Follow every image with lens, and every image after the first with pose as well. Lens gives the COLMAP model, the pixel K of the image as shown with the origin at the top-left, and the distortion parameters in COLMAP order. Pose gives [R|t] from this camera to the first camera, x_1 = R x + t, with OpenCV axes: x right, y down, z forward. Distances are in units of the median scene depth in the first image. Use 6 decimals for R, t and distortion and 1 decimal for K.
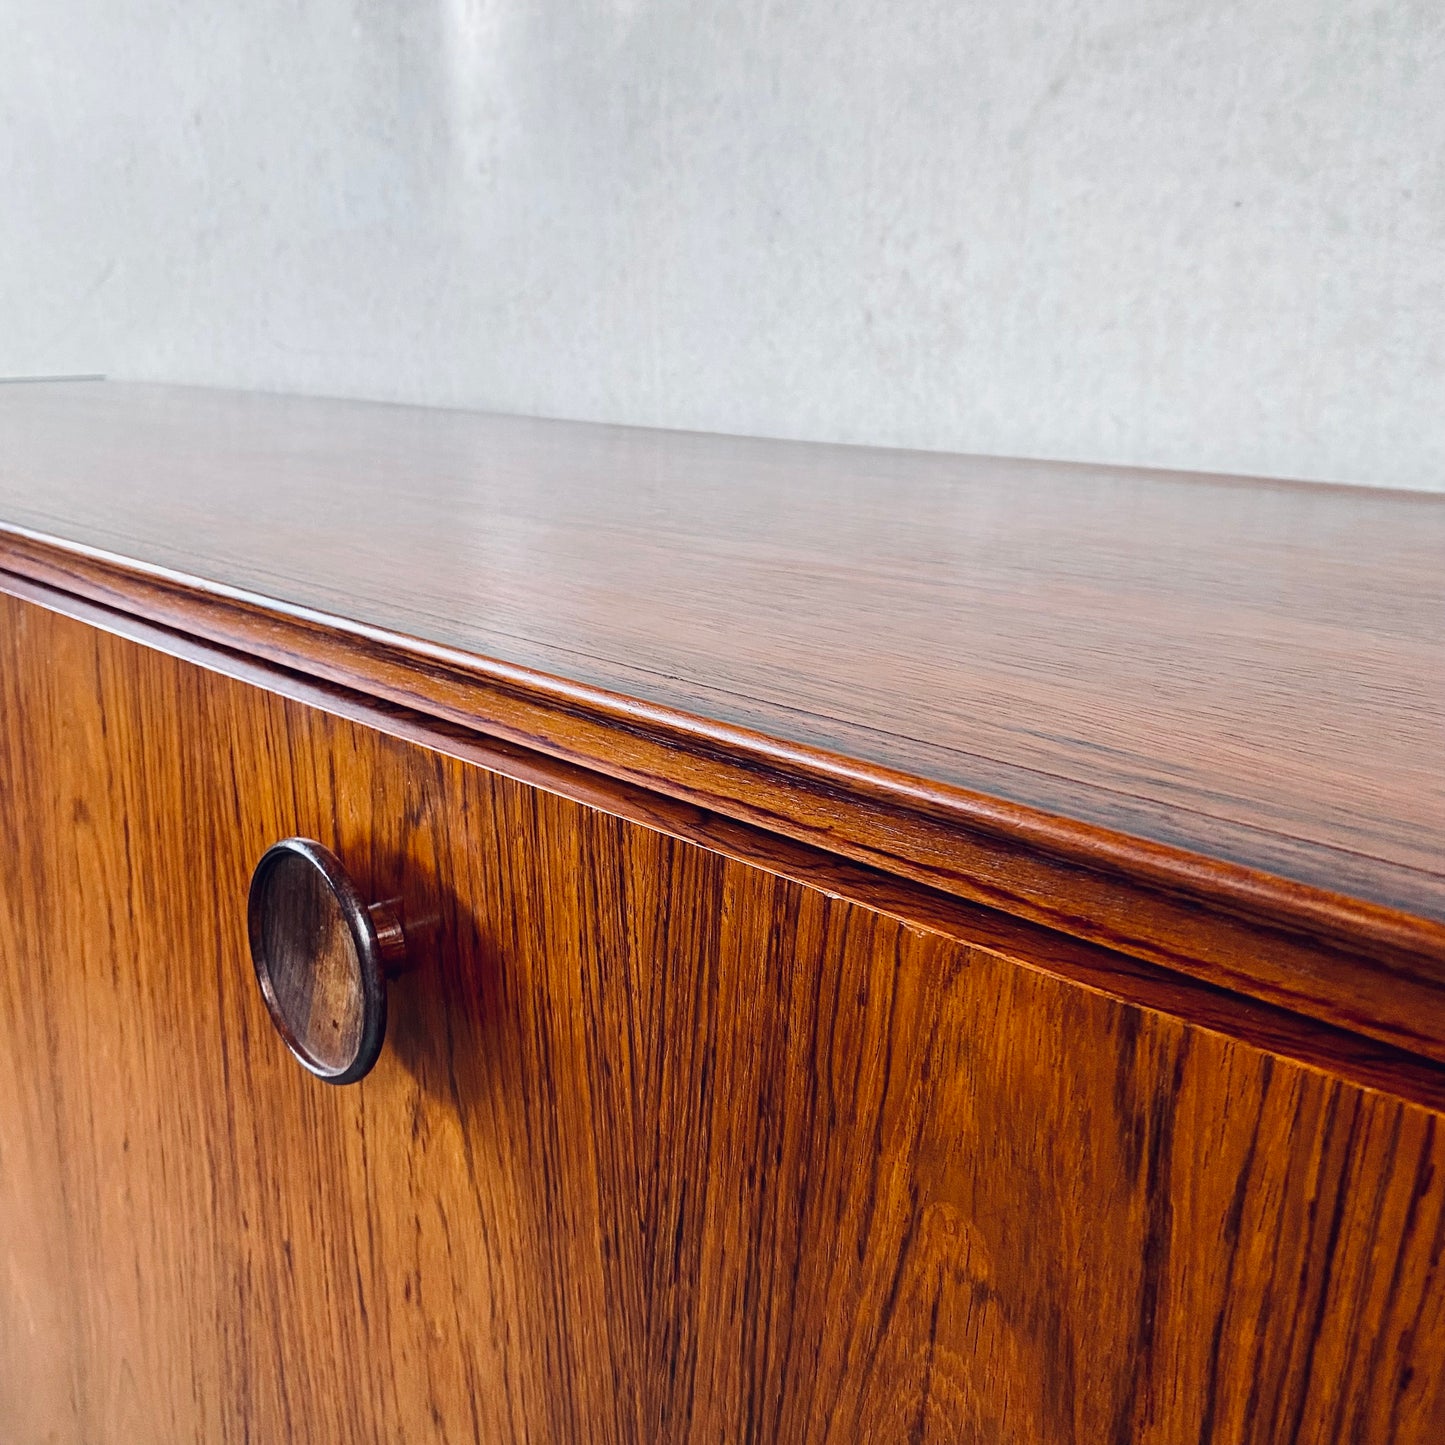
lens RADIAL K [[1482.3, 0, 706.4], [0, 1482.3, 712.3], [0, 0, 1]] dist [-0.005215, 0.000000]
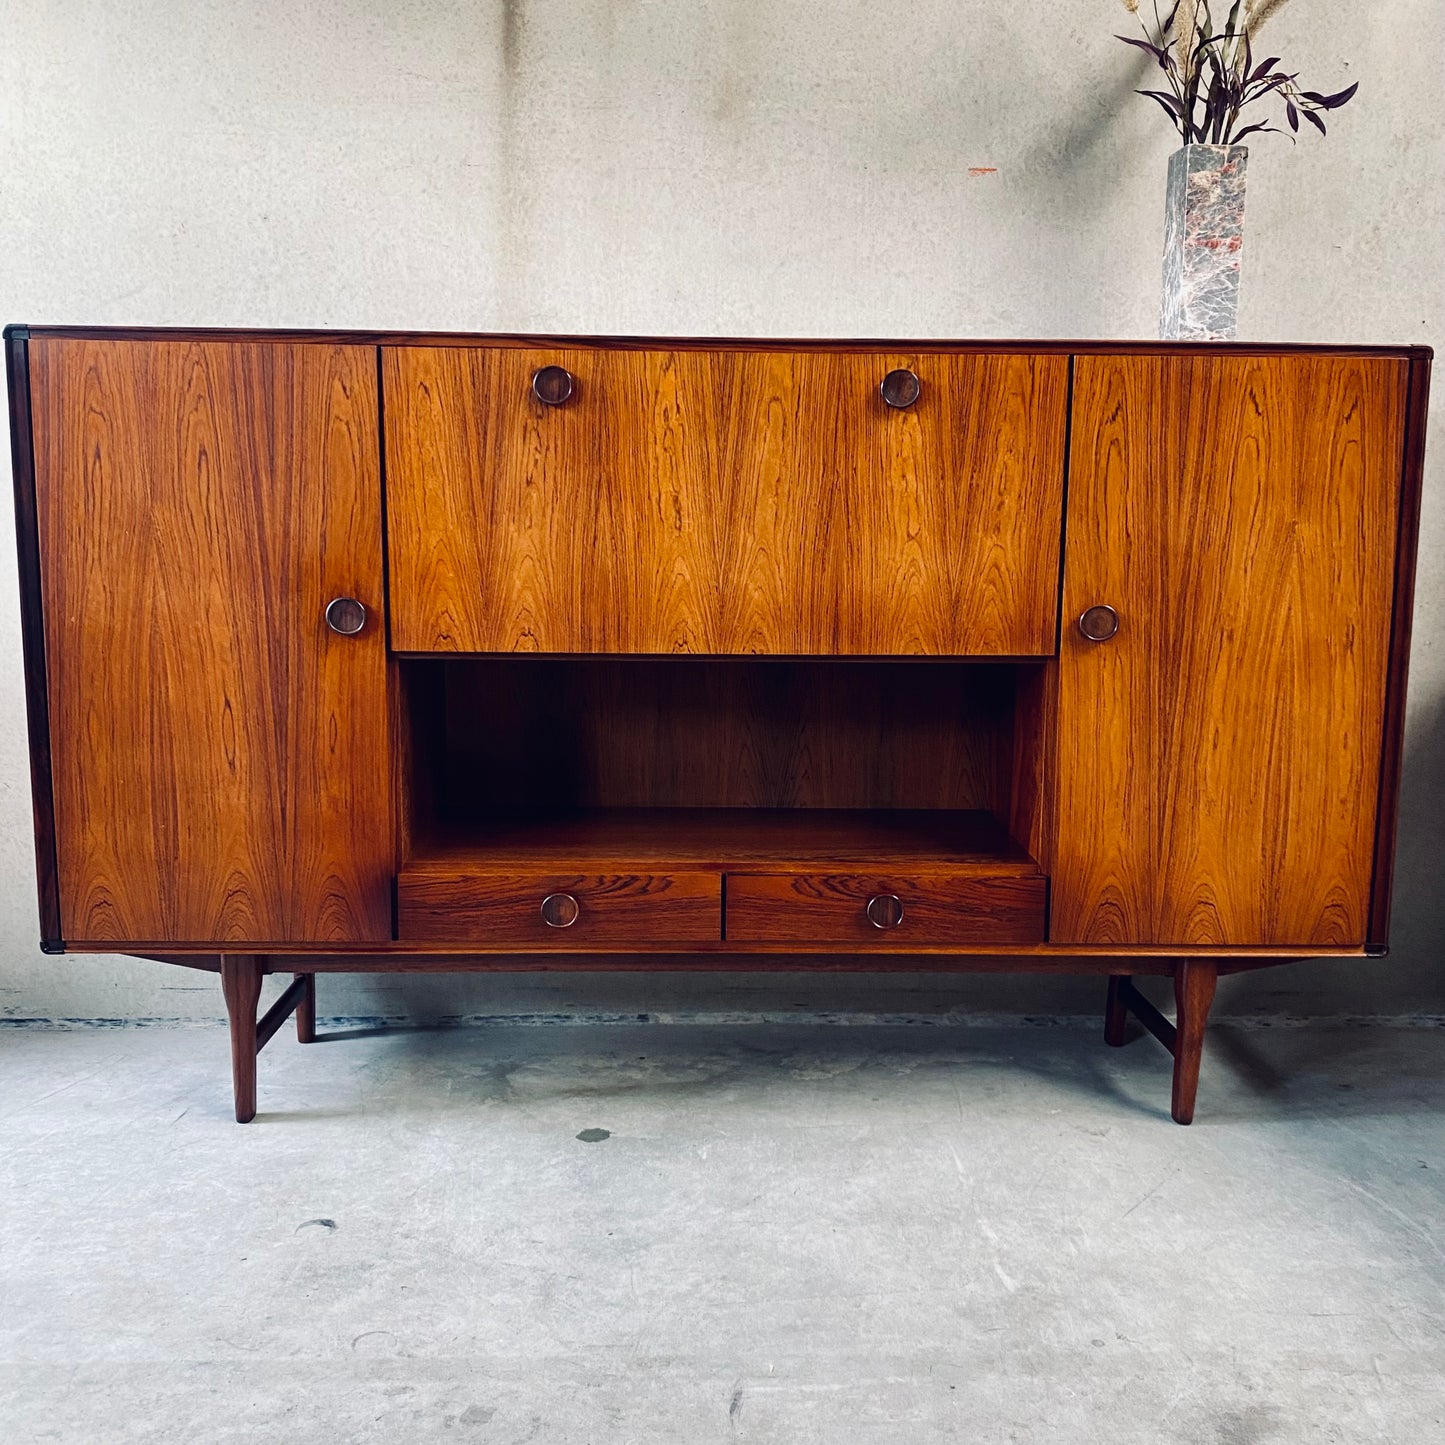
lens RADIAL K [[1482.3, 0, 740.0], [0, 1482.3, 738.6], [0, 0, 1]] dist [-0.005215, 0.000000]
pose [[0.662286, -0.114678, 0.740423, -2.849703], [0.186412, 0.982363, -0.014589, 0.816823], [-0.725691, 0.147686, 0.671983, -1.300626]]
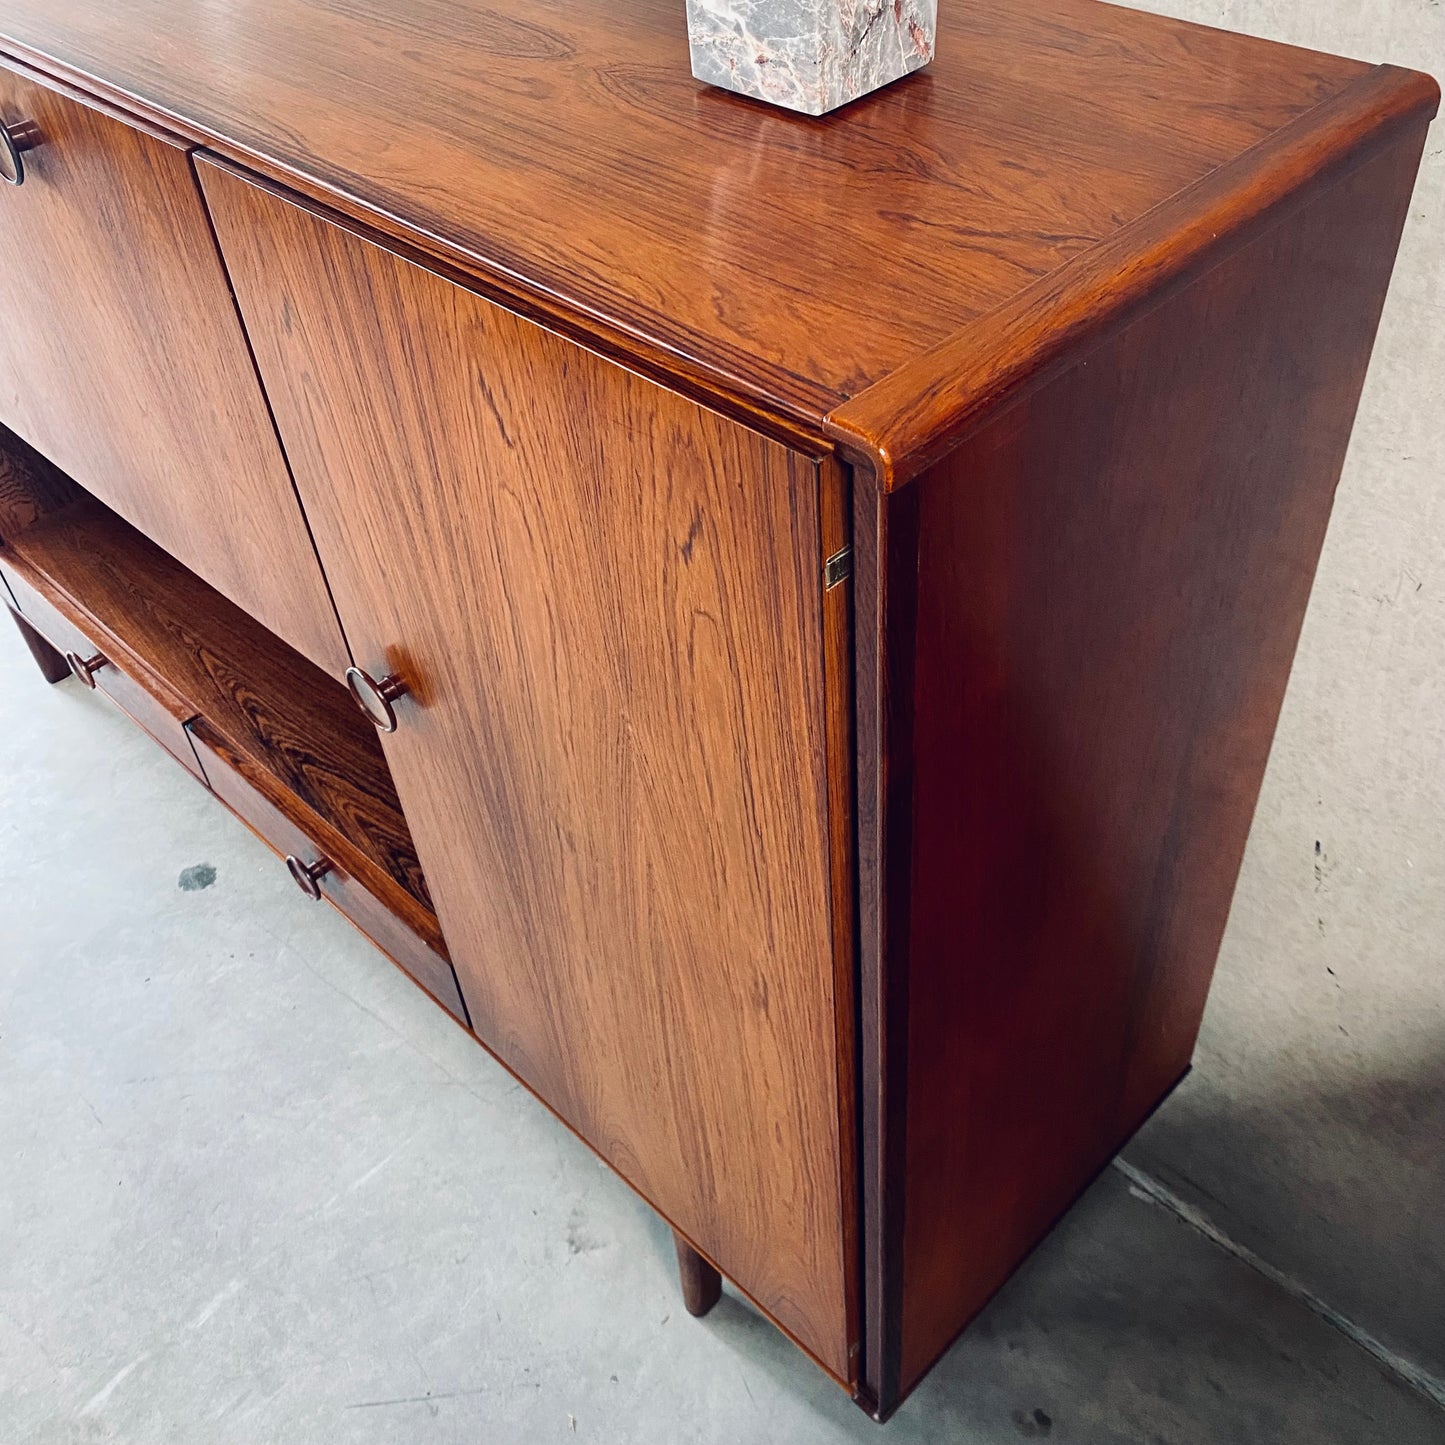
lens RADIAL K [[1482.3, 0, 726.8], [0, 1482.3, 712.7], [0, 0, 1]] dist [-0.005215, 0.000000]
pose [[0.997088, -0.072202, -0.024555, 0.622455], [0.075202, 0.877340, 0.473941, -0.076453], [-0.012677, -0.474407, 0.880214, -1.151109]]
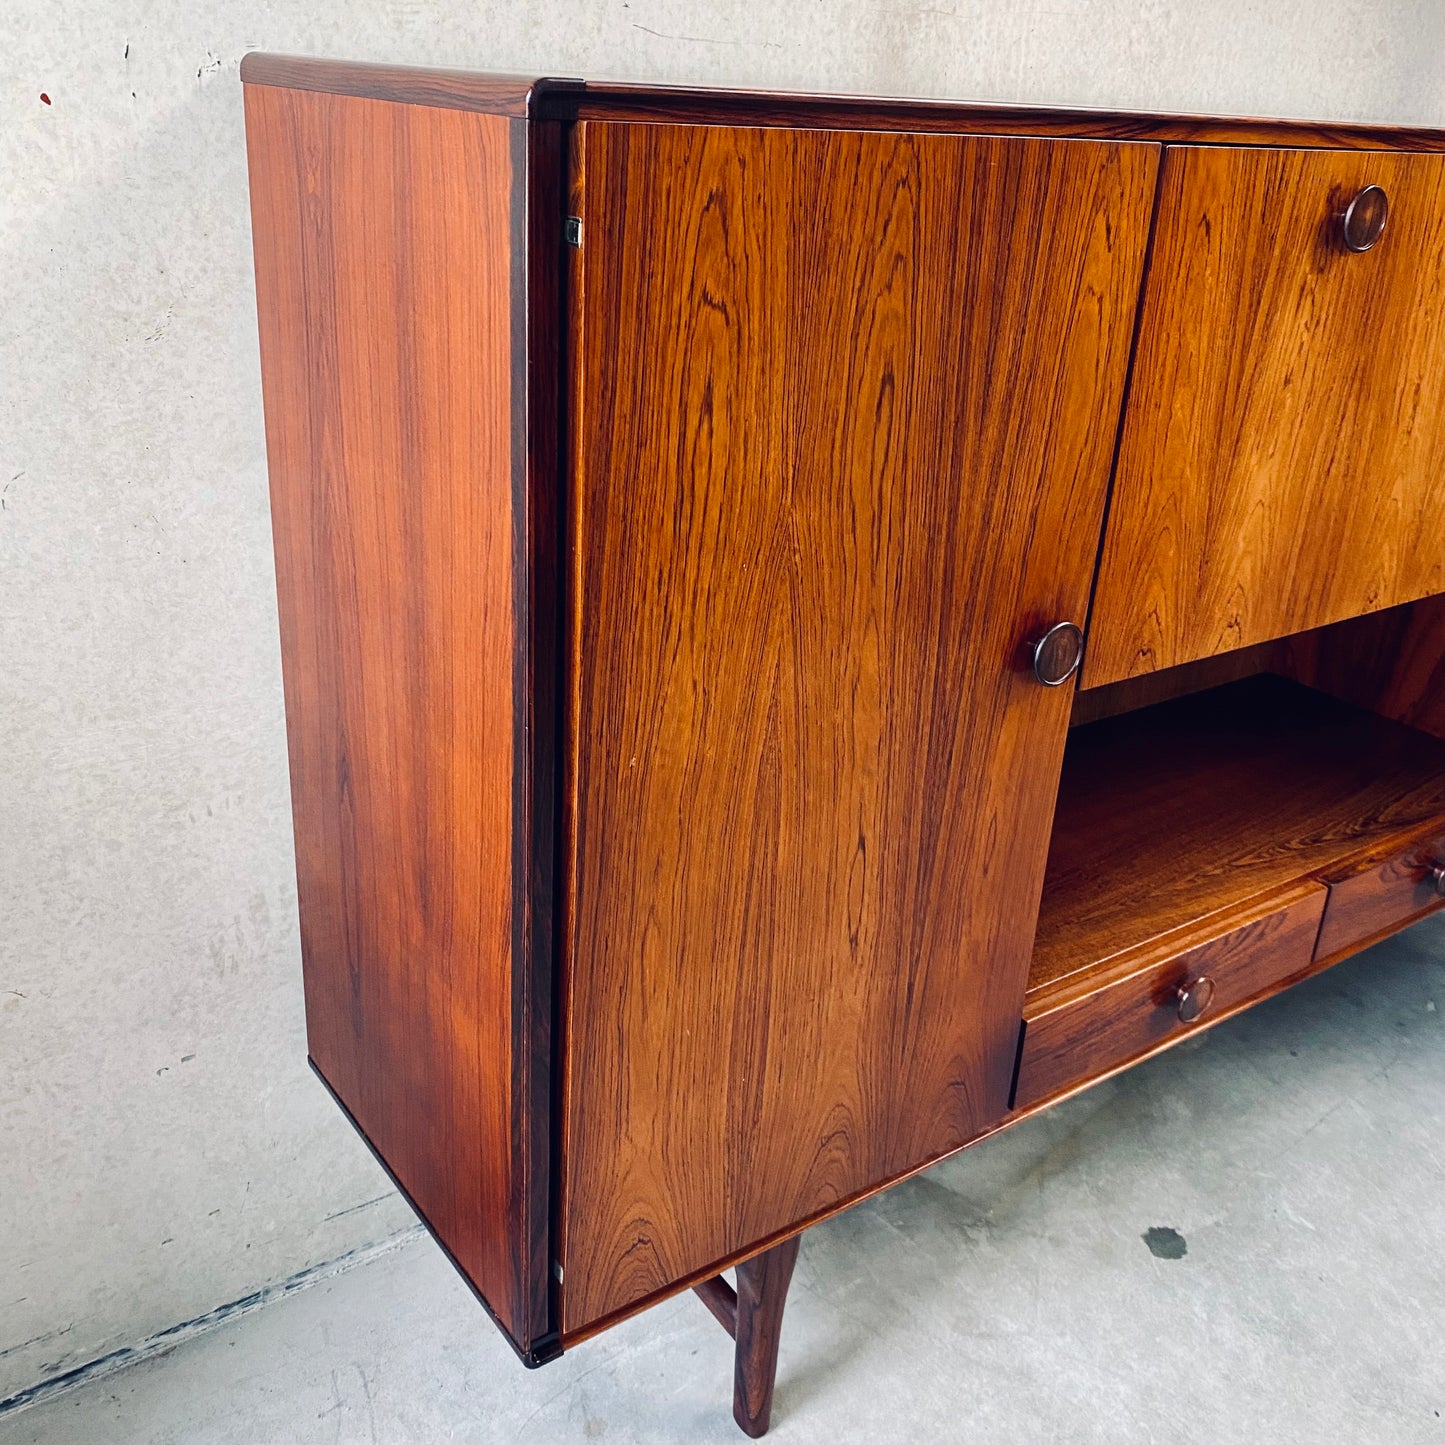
lens RADIAL K [[1482.3, 0, 731.1], [0, 1482.3, 710.4], [0, 0, 1]] dist [-0.005215, 0.000000]
pose [[0.120407, -0.390679, 0.912618, -2.707315], [0.205748, 0.909166, 0.362056, -0.340927], [-0.971169, 0.144176, 0.189851, 1.557604]]
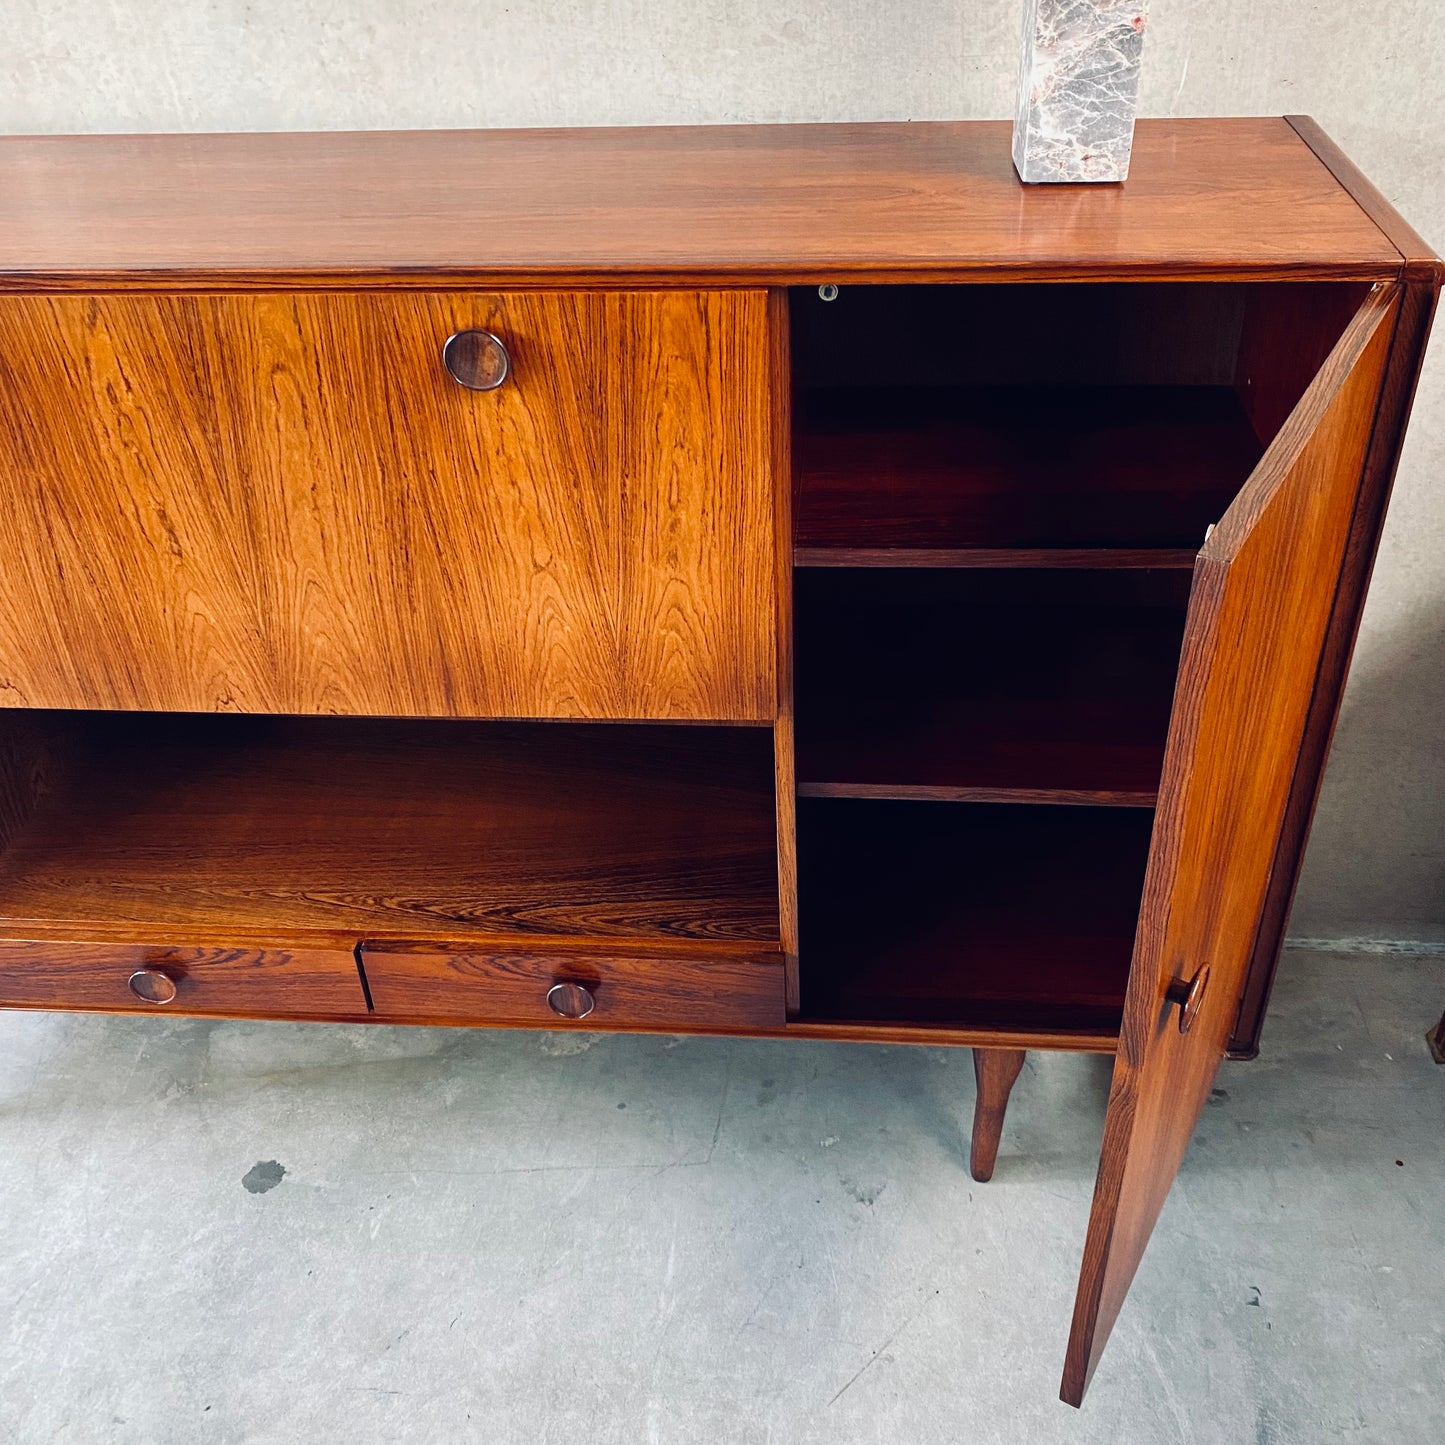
lens RADIAL K [[1482.3, 0, 745.2], [0, 1482.3, 705.4], [0, 0, 1]] dist [-0.005215, 0.000000]
pose [[0.738177, -0.411633, 0.534465, -1.076519], [0.208260, 0.892615, 0.399833, -0.209561], [-0.641655, -0.183840, 0.744635, -1.215833]]
